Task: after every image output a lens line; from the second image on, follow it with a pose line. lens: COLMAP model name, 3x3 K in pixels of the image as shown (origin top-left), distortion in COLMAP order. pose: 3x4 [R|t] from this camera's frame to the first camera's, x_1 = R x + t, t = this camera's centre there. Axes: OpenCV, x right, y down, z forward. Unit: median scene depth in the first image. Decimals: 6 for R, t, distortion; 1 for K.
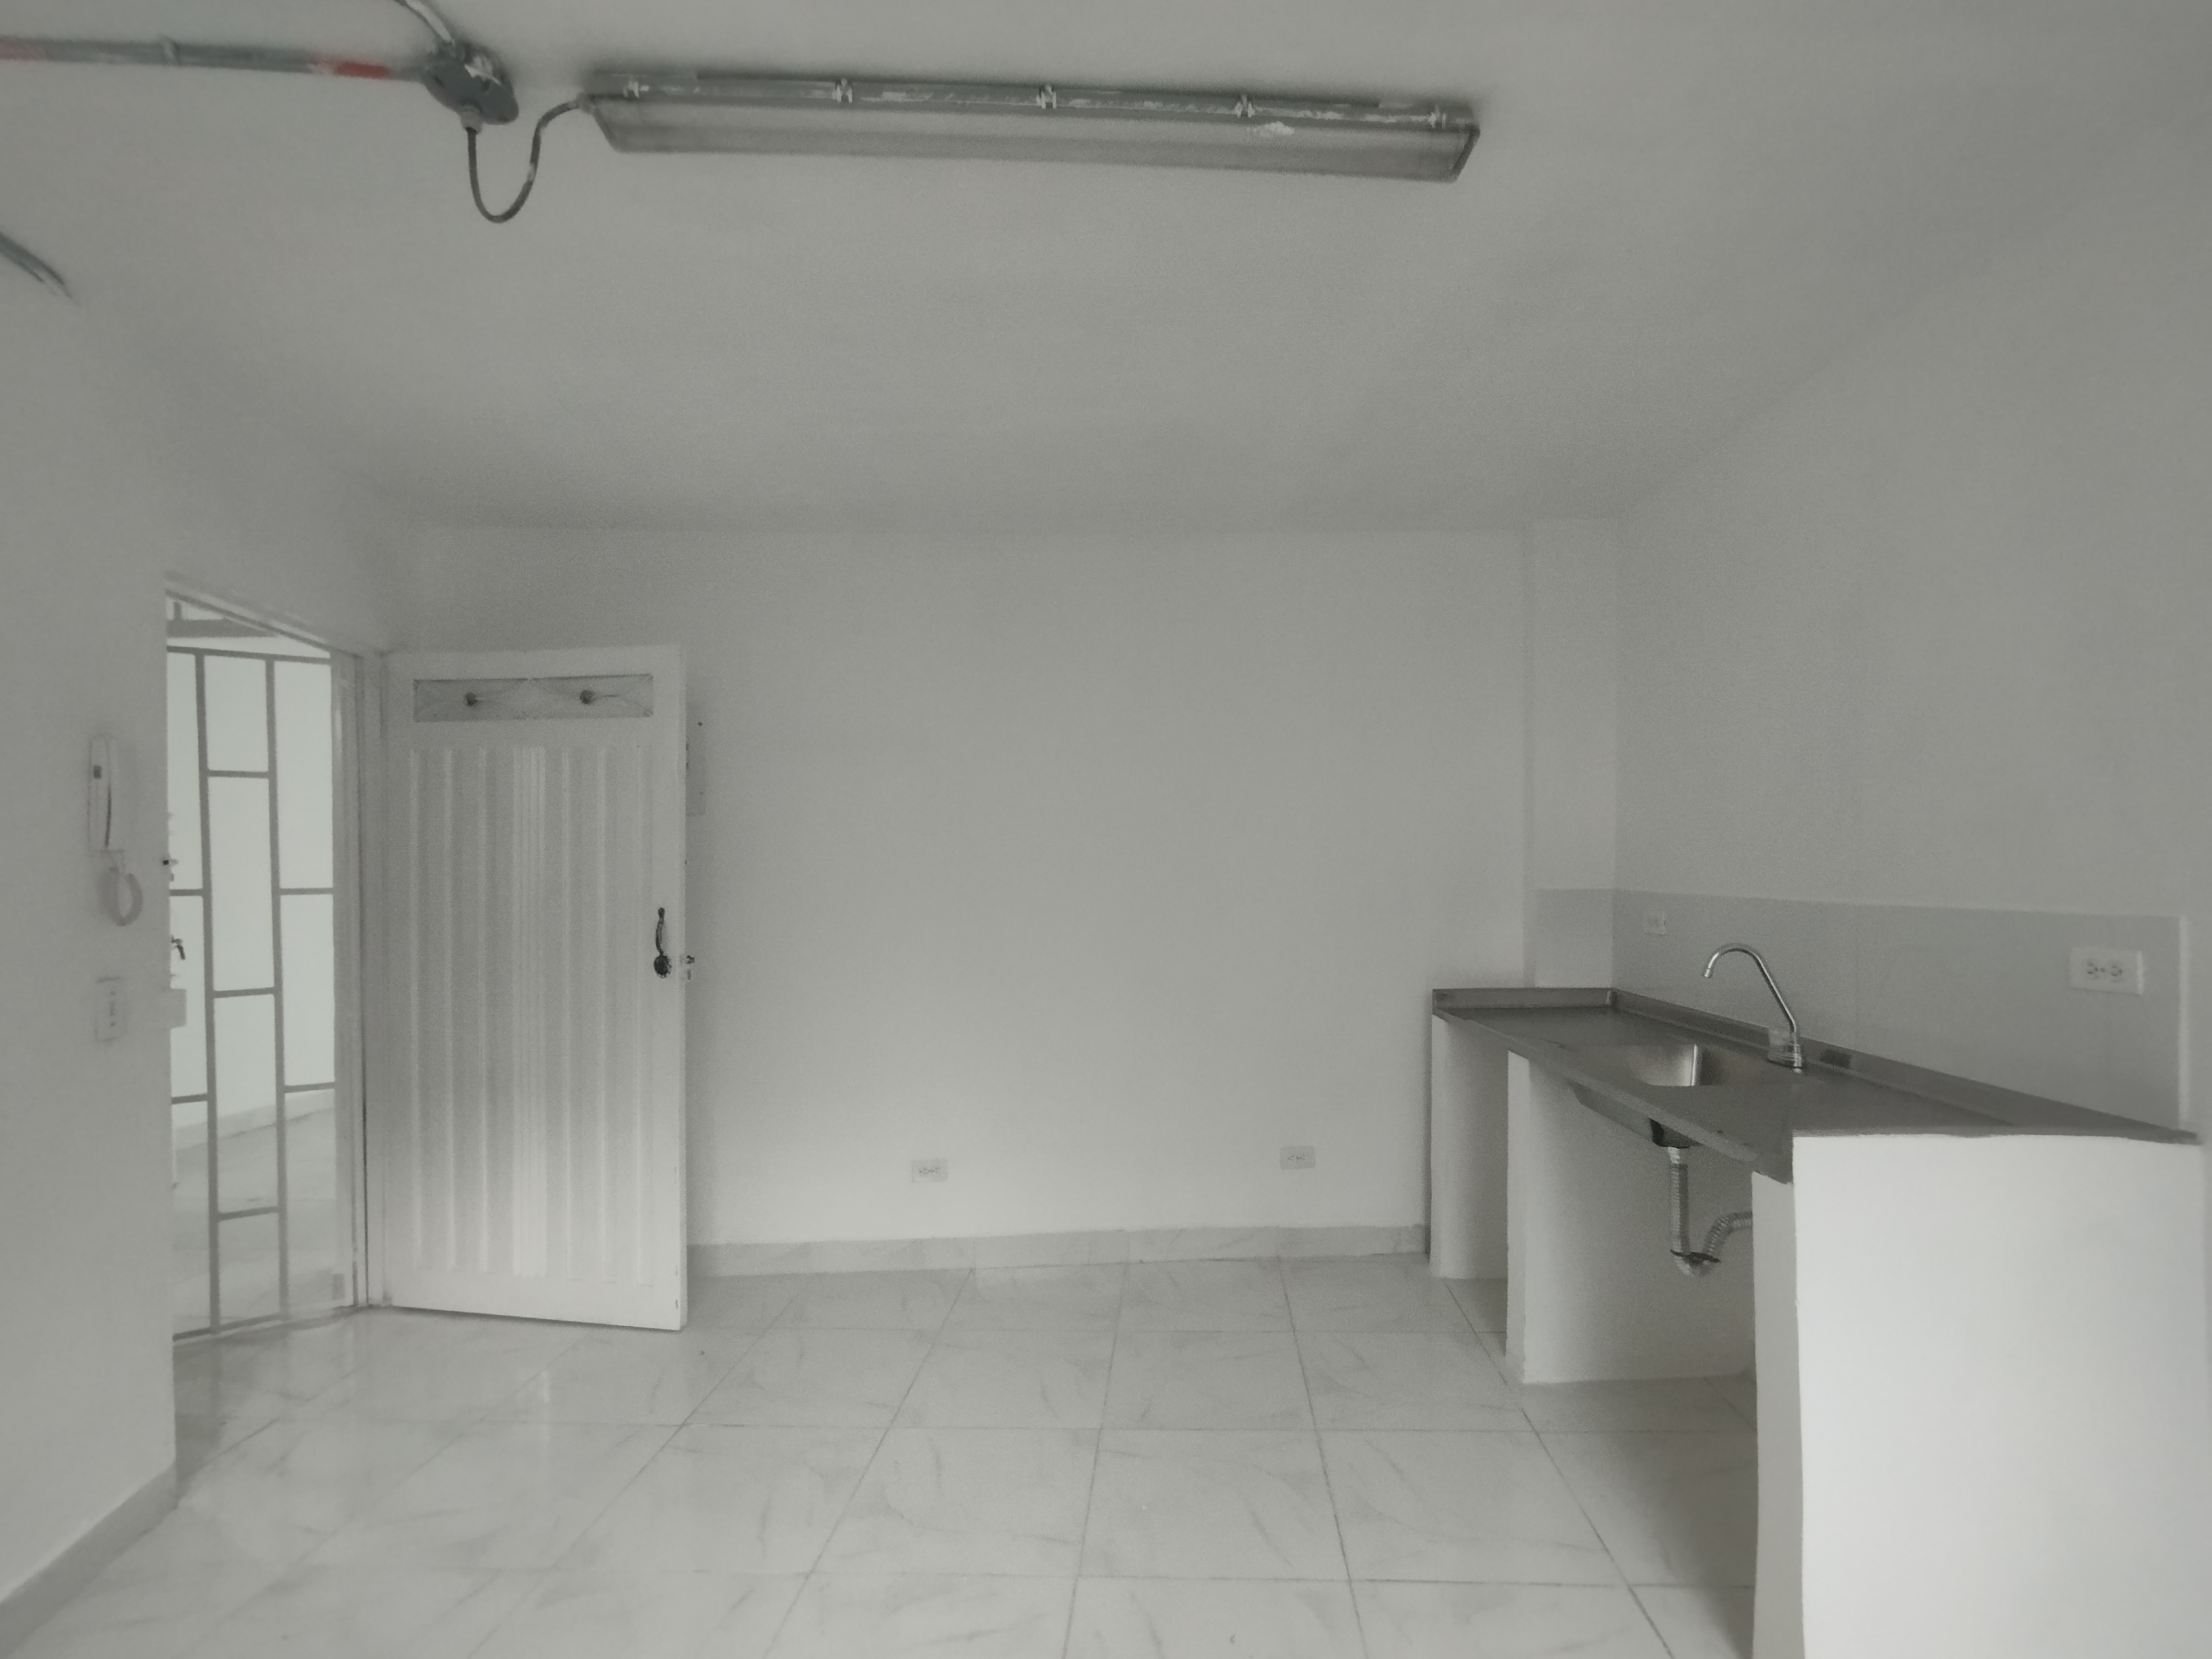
lens RADIAL K [[1027.7, 0, 1137.2], [0, 1027.7, 875.0], [0, 0, 1]] dist [-0.005646, 0.007166]
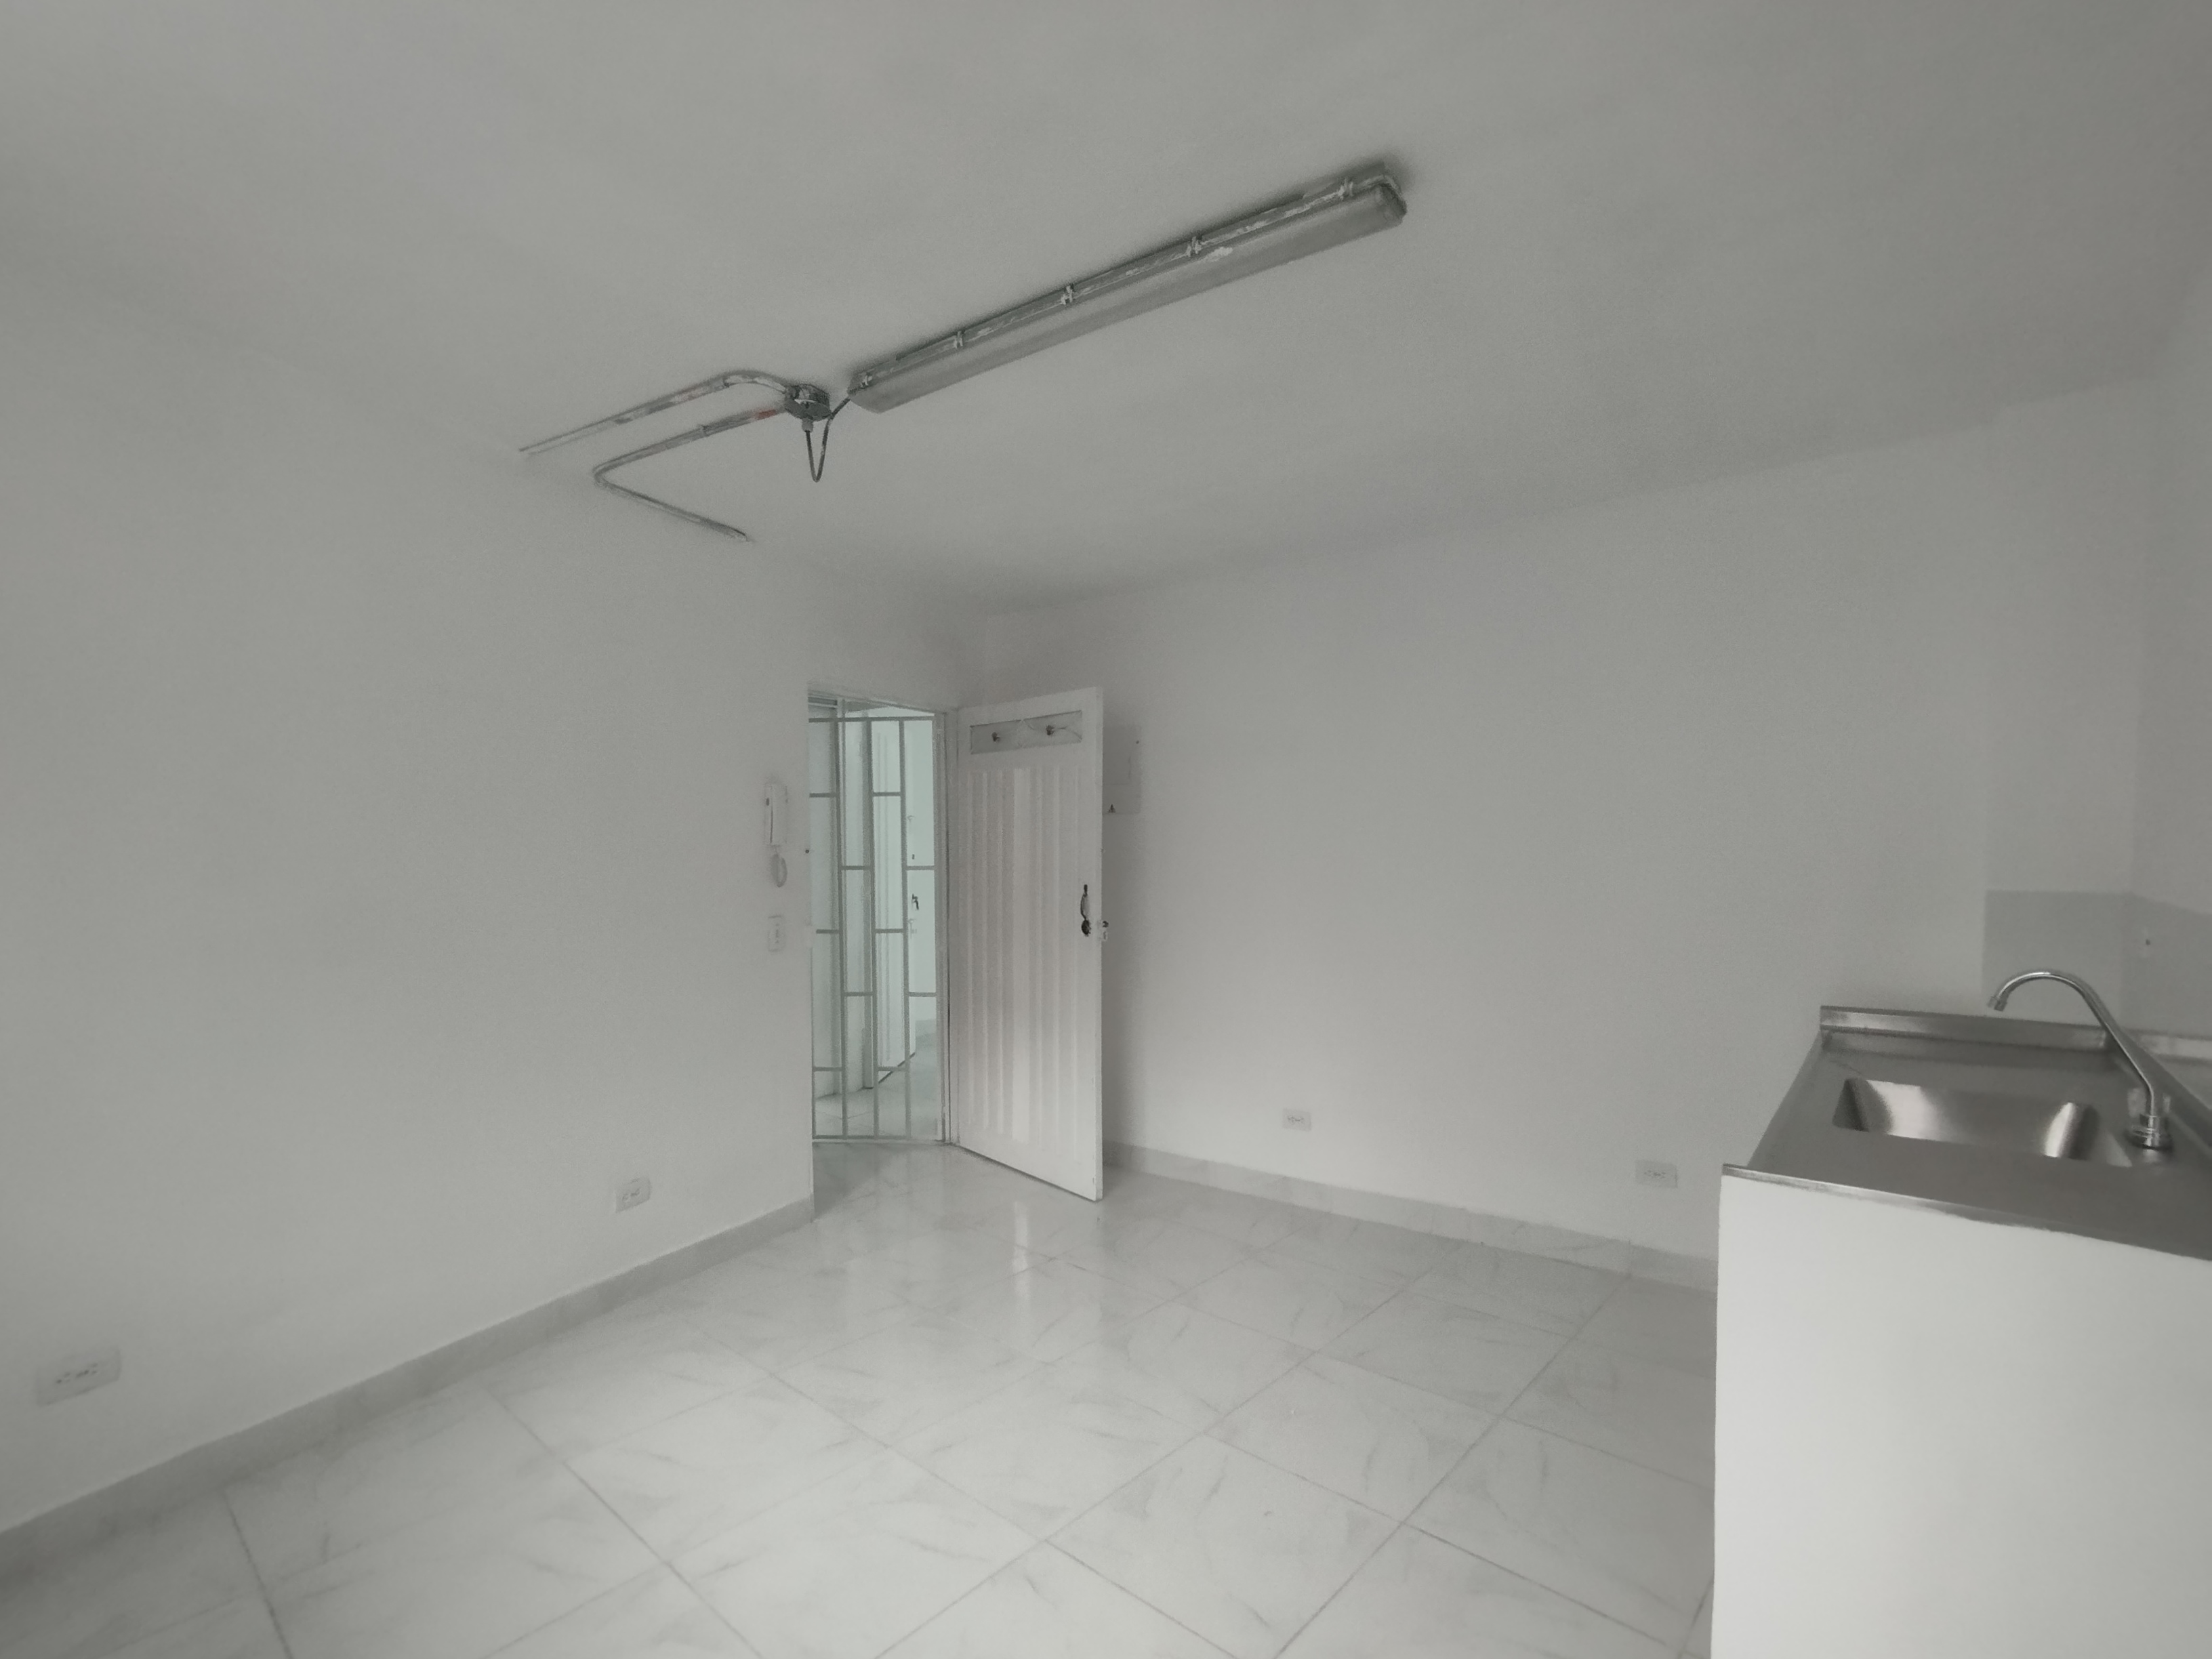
lens RADIAL K [[1016.9, 0, 1133.9], [0, 1016.9, 872.6], [0, 0, 1]] dist [0.001363, 0.000493]
pose [[0.786247, 0.018755, -0.617627, 0.403737], [-0.007521, 0.999756, 0.020784, -0.011753], [0.617866, -0.011696, 0.786196, -0.004875]]
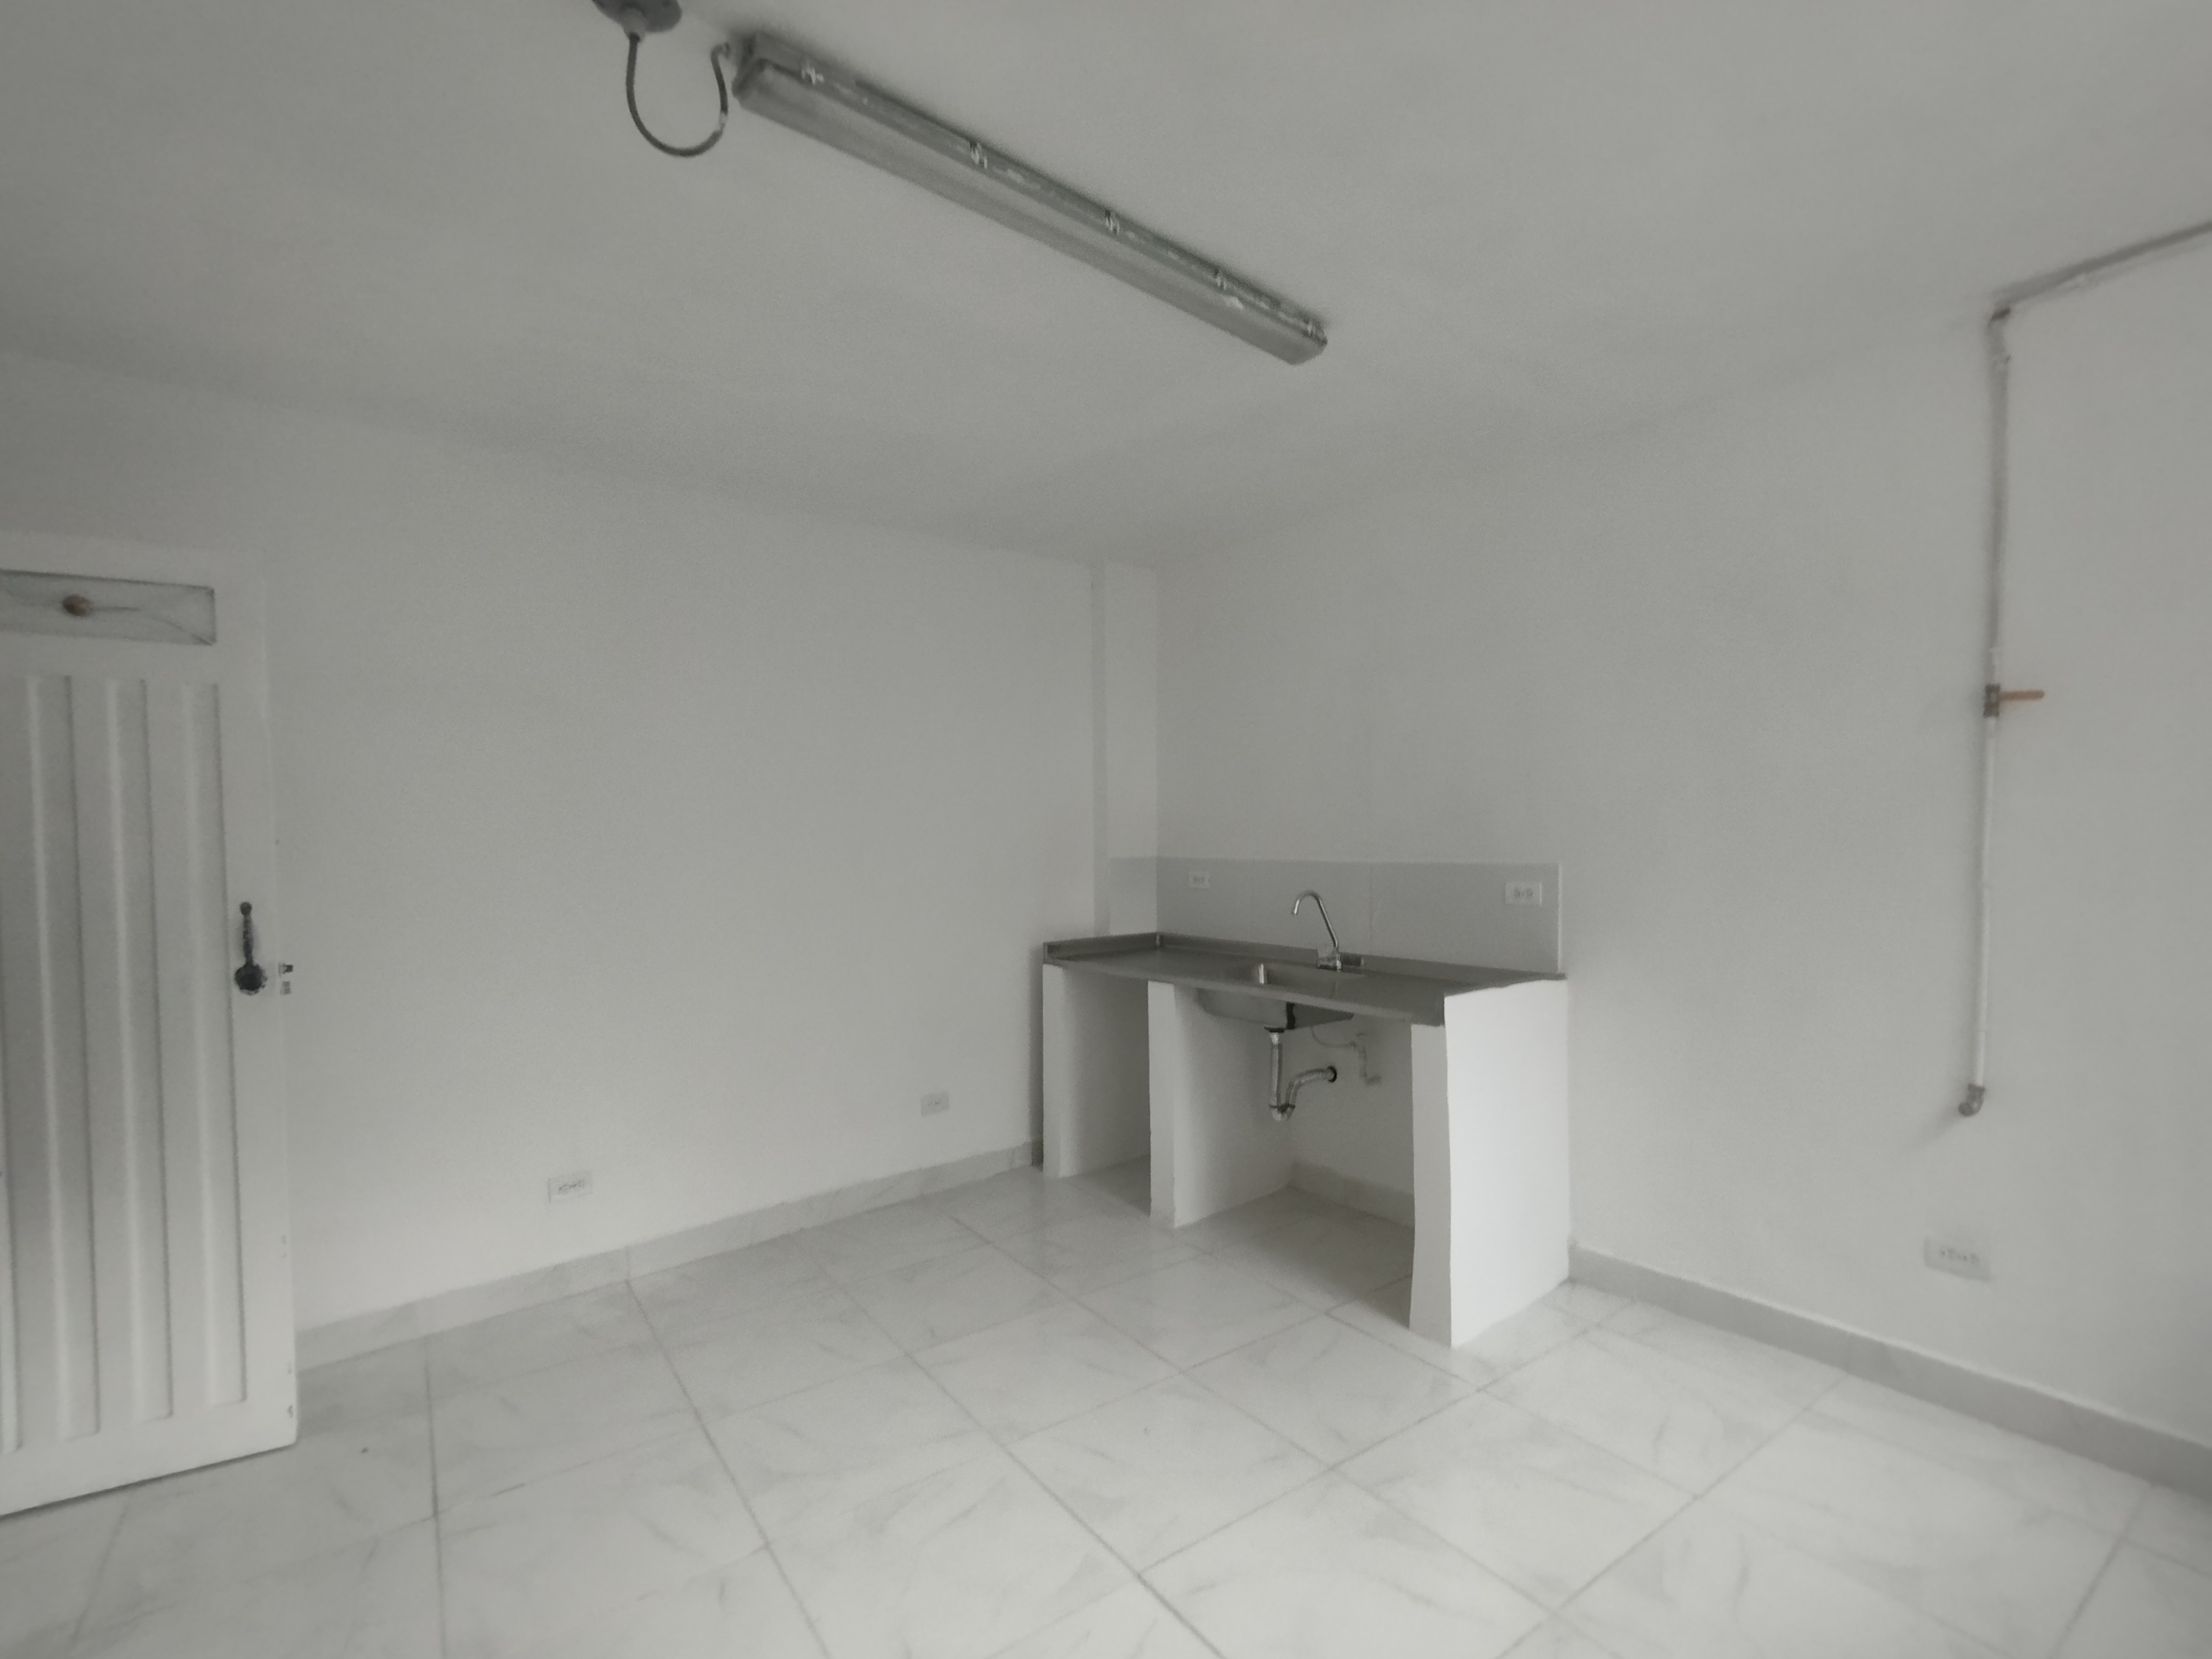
lens RADIAL K [[1027.7, 0, 1137.2], [0, 1027.7, 875.0], [0, 0, 1]] dist [-0.005646, 0.007166]
pose [[0.779234, -0.029393, 0.626043, -0.422655], [0.012676, 0.999434, 0.031146, -0.003654], [-0.626605, -0.016335, 0.779166, 0.000972]]
